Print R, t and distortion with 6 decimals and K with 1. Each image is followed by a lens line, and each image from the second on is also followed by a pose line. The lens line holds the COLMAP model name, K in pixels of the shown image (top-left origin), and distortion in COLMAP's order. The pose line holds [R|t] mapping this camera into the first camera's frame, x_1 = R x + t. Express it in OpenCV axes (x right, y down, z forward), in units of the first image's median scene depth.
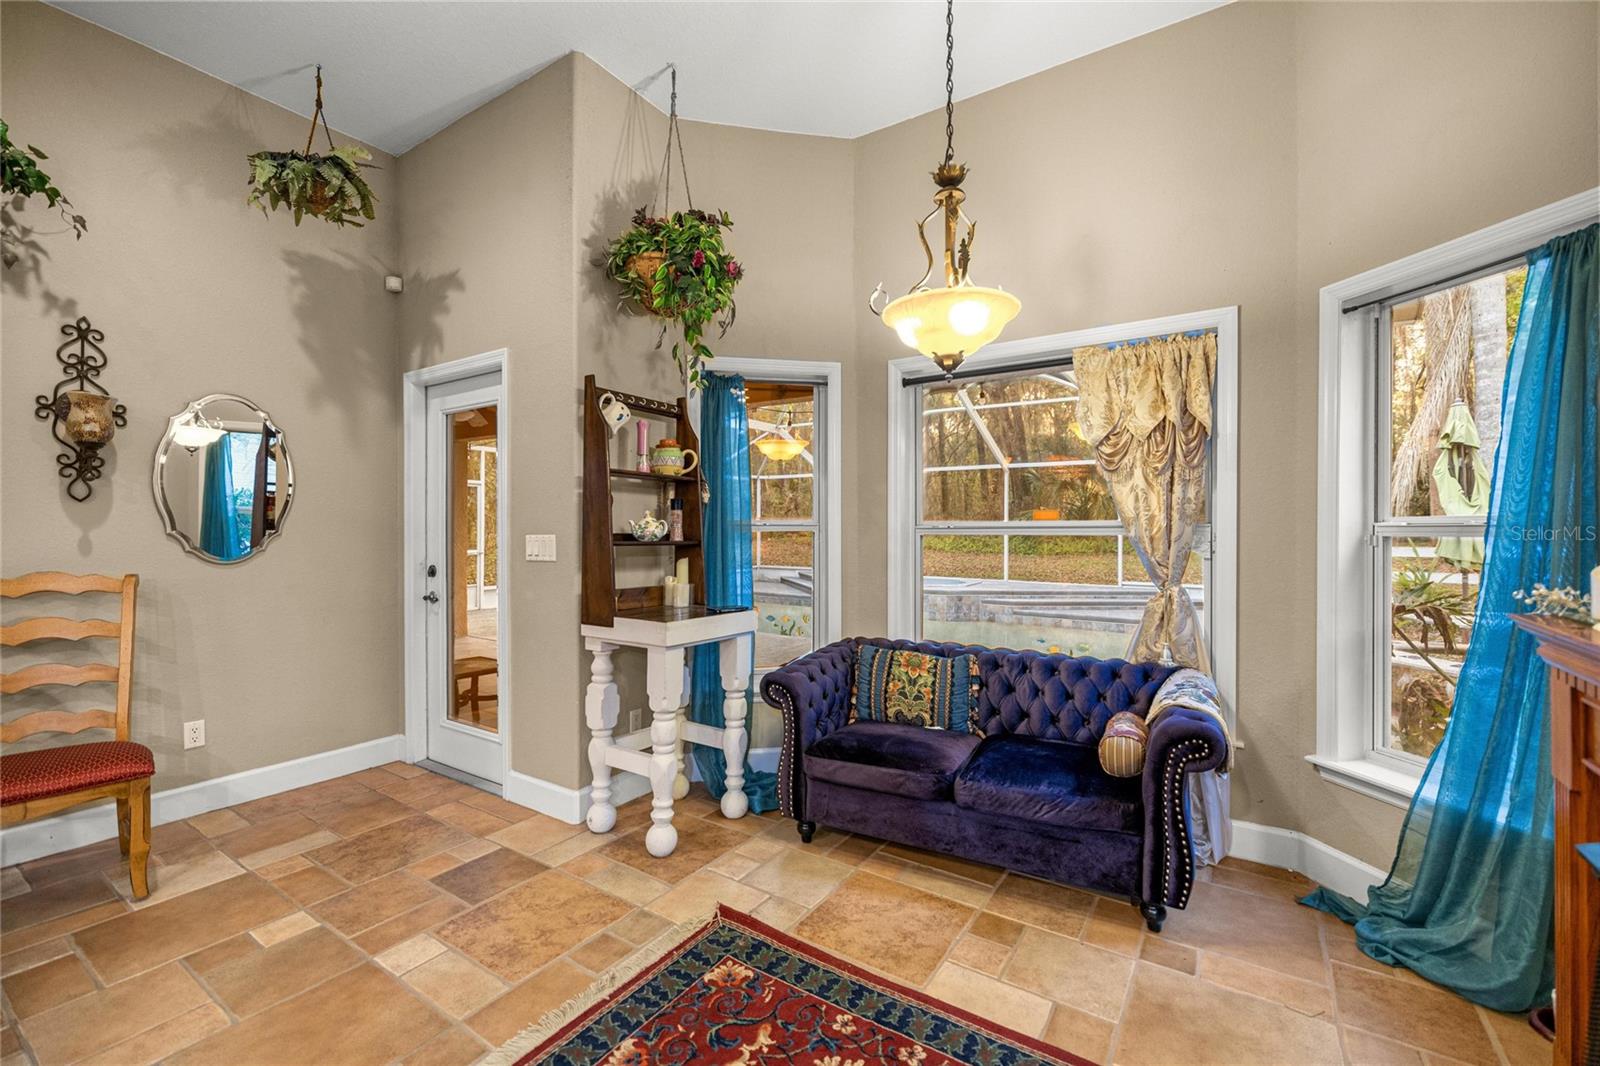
lens RADIAL K [[676.0, 0, 798.5], [0, 676.0, 528.6], [0, 0, 1]] dist [0.002458, -0.000365]
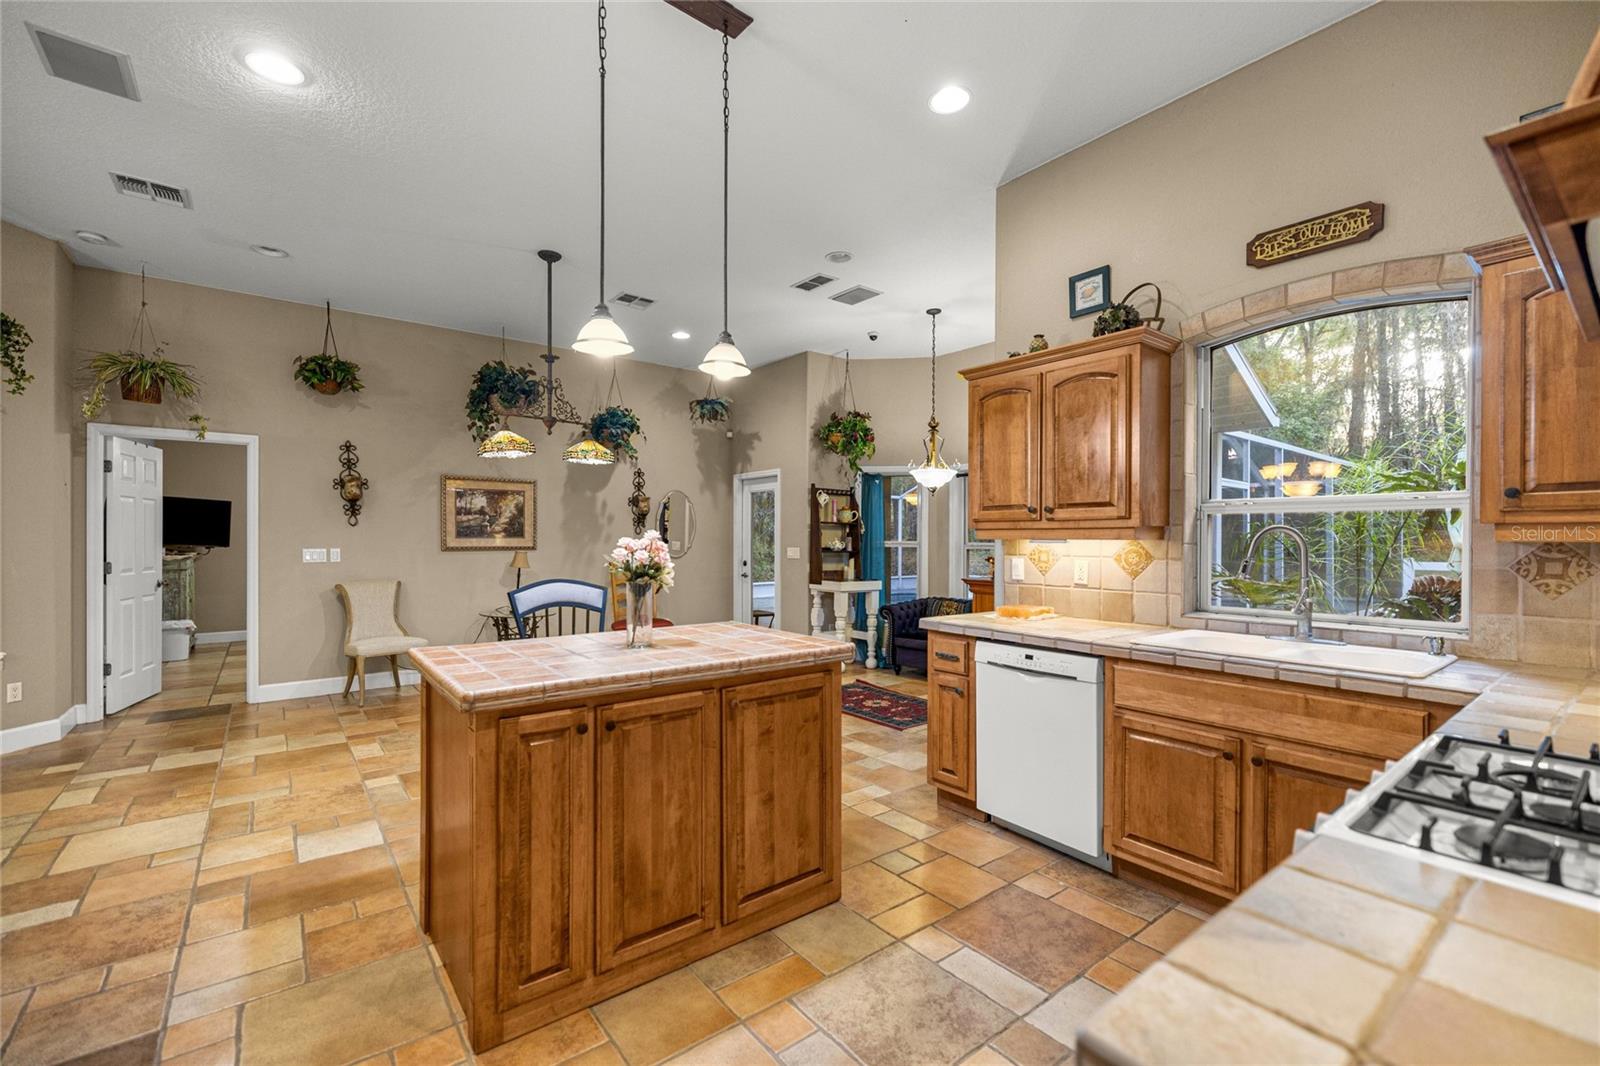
lens RADIAL K [[676.0, 0, 805.2], [0, 676.0, 544.3], [0, 0, 1]] dist [0.002458, -0.000365]
pose [[0.951891, 0.006325, -0.306372, 0.413970], [-0.005155, 0.999976, 0.004629, -0.014443], [0.306394, -0.002827, 0.951900, -1.334854]]
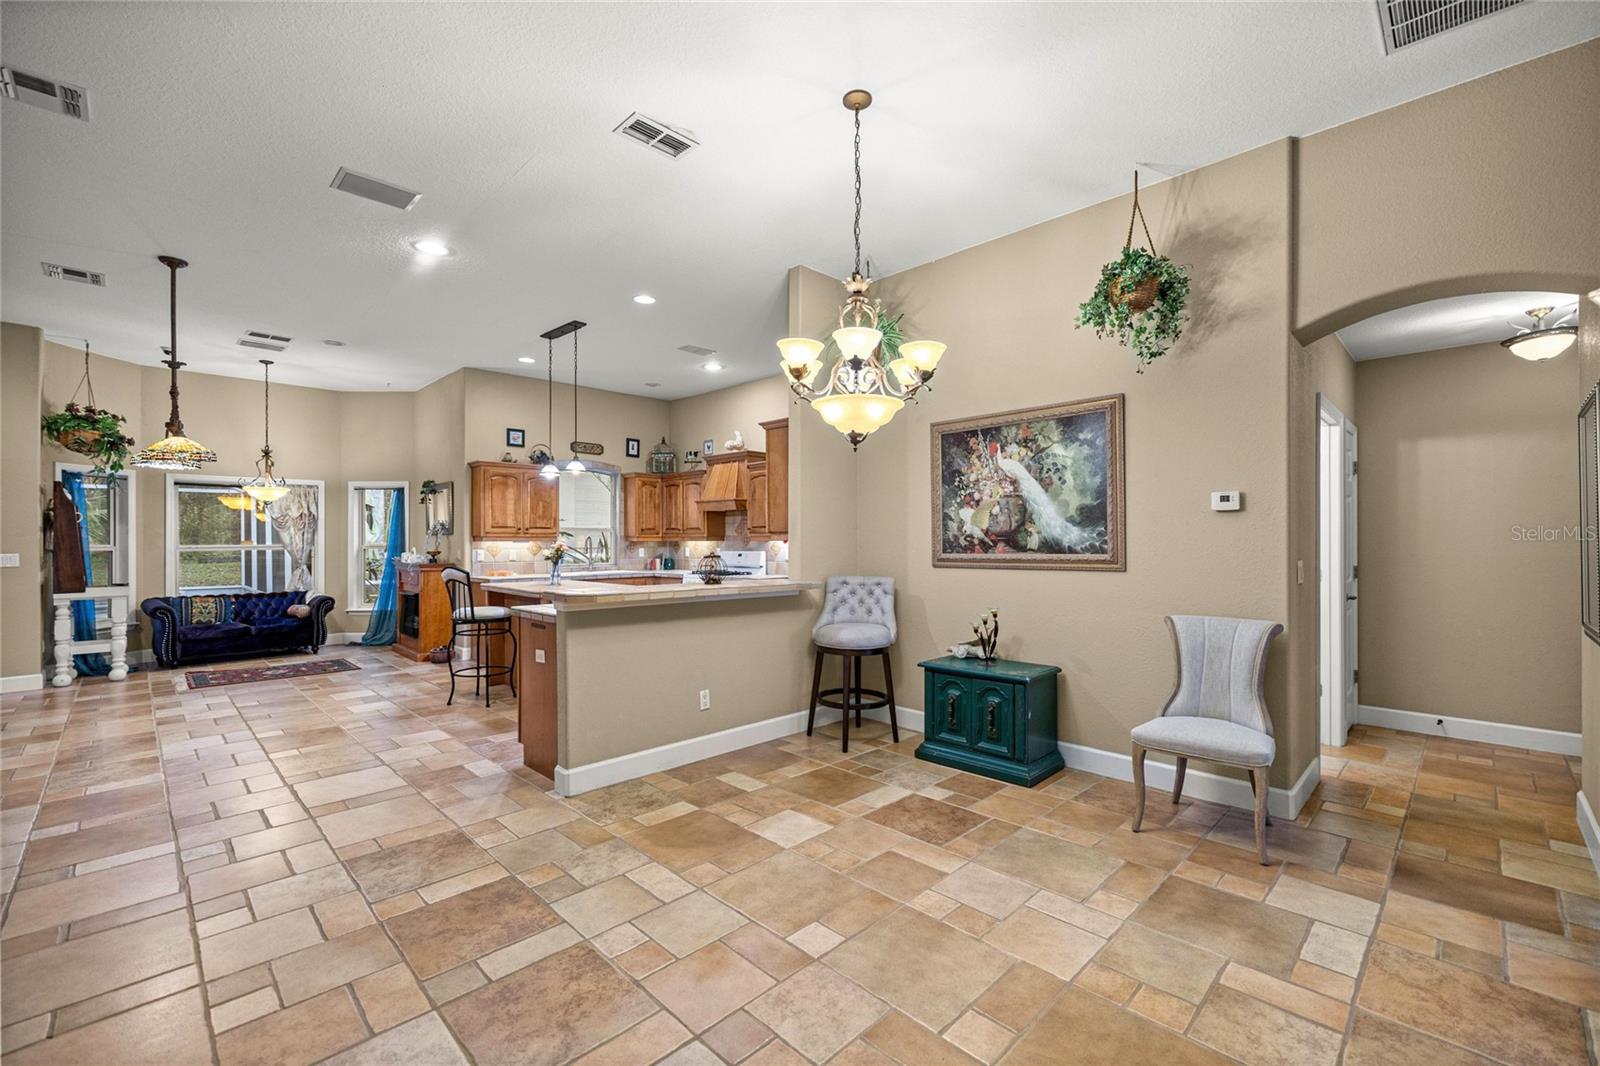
lens RADIAL K [[676.0, 0, 798.6], [0, 676.0, 535.5], [0, 0, 1]] dist [0.002458, -0.000365]
pose [[0.200708, 0.004977, 0.979638, -1.932901], [0.006387, 0.999959, -0.006389, -0.018400], [-0.979630, 0.007539, 0.200668, -1.762752]]
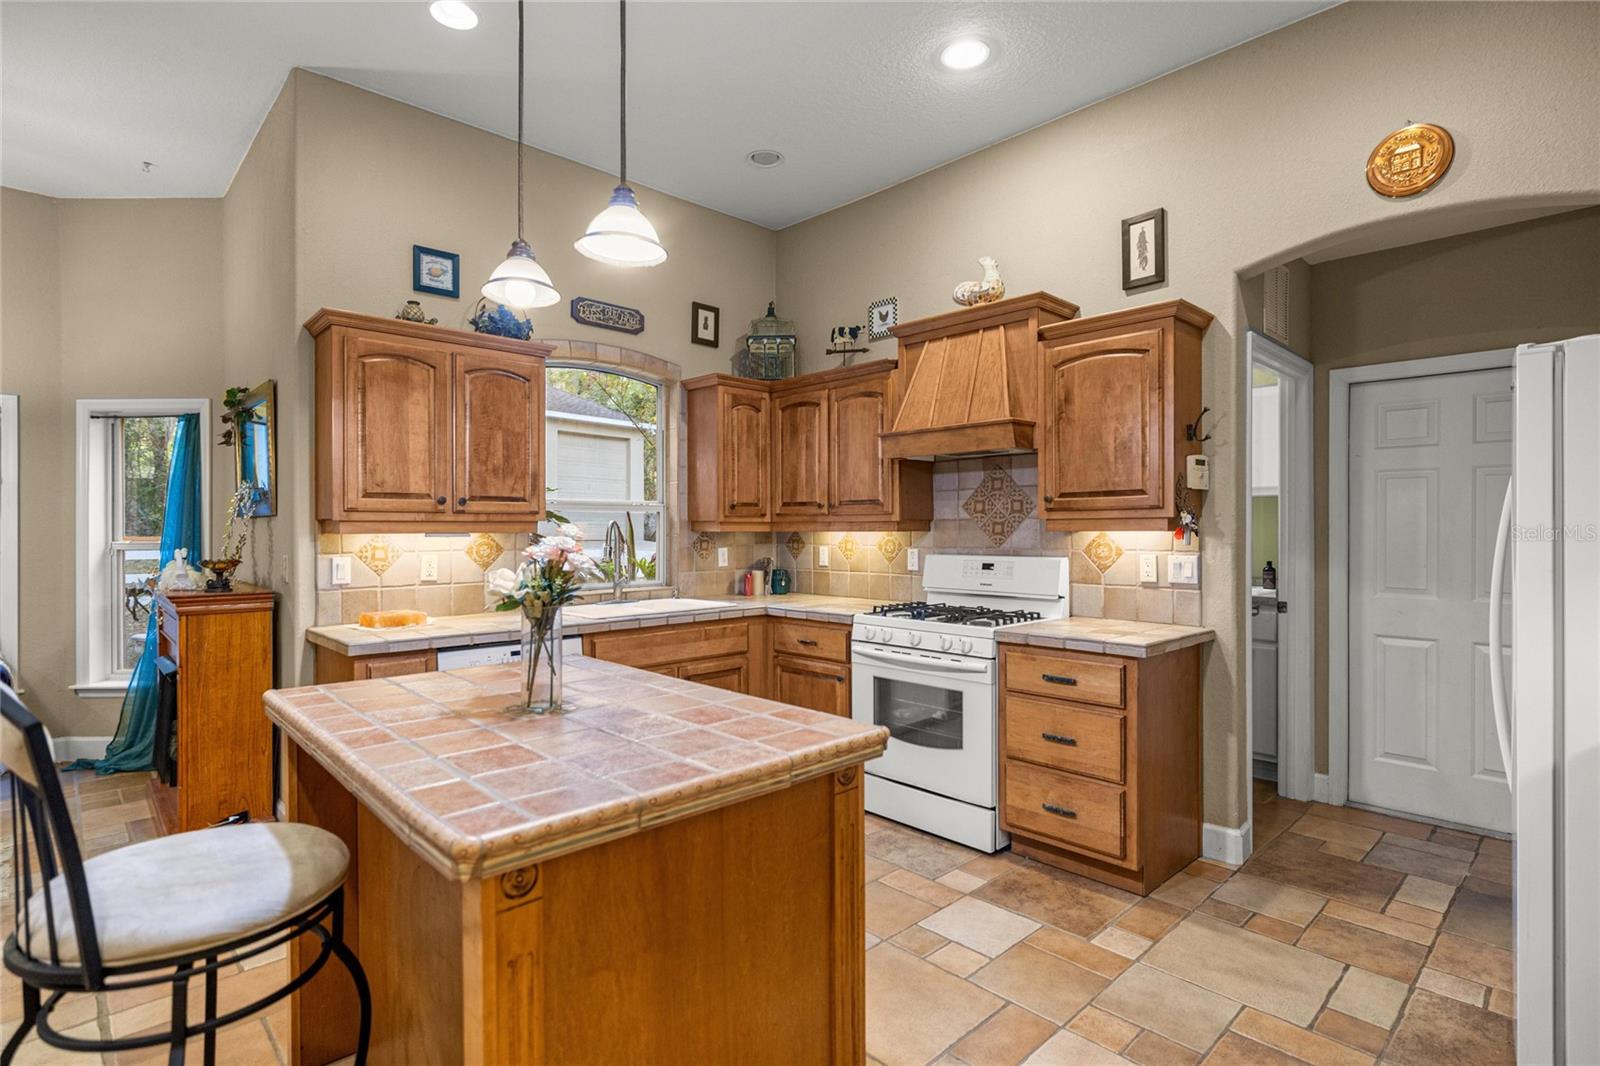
lens RADIAL K [[787.1, 0, 798.6], [0, 787.1, 527.4], [0, 0, 1]] dist [-0.002642, 0.000037]
pose [[0.218676, 0.000368, 0.975797, -0.587826], [0.007708, 0.999968, -0.002104, -0.021458], [-0.975767, 0.007981, 0.218666, -0.935146]]
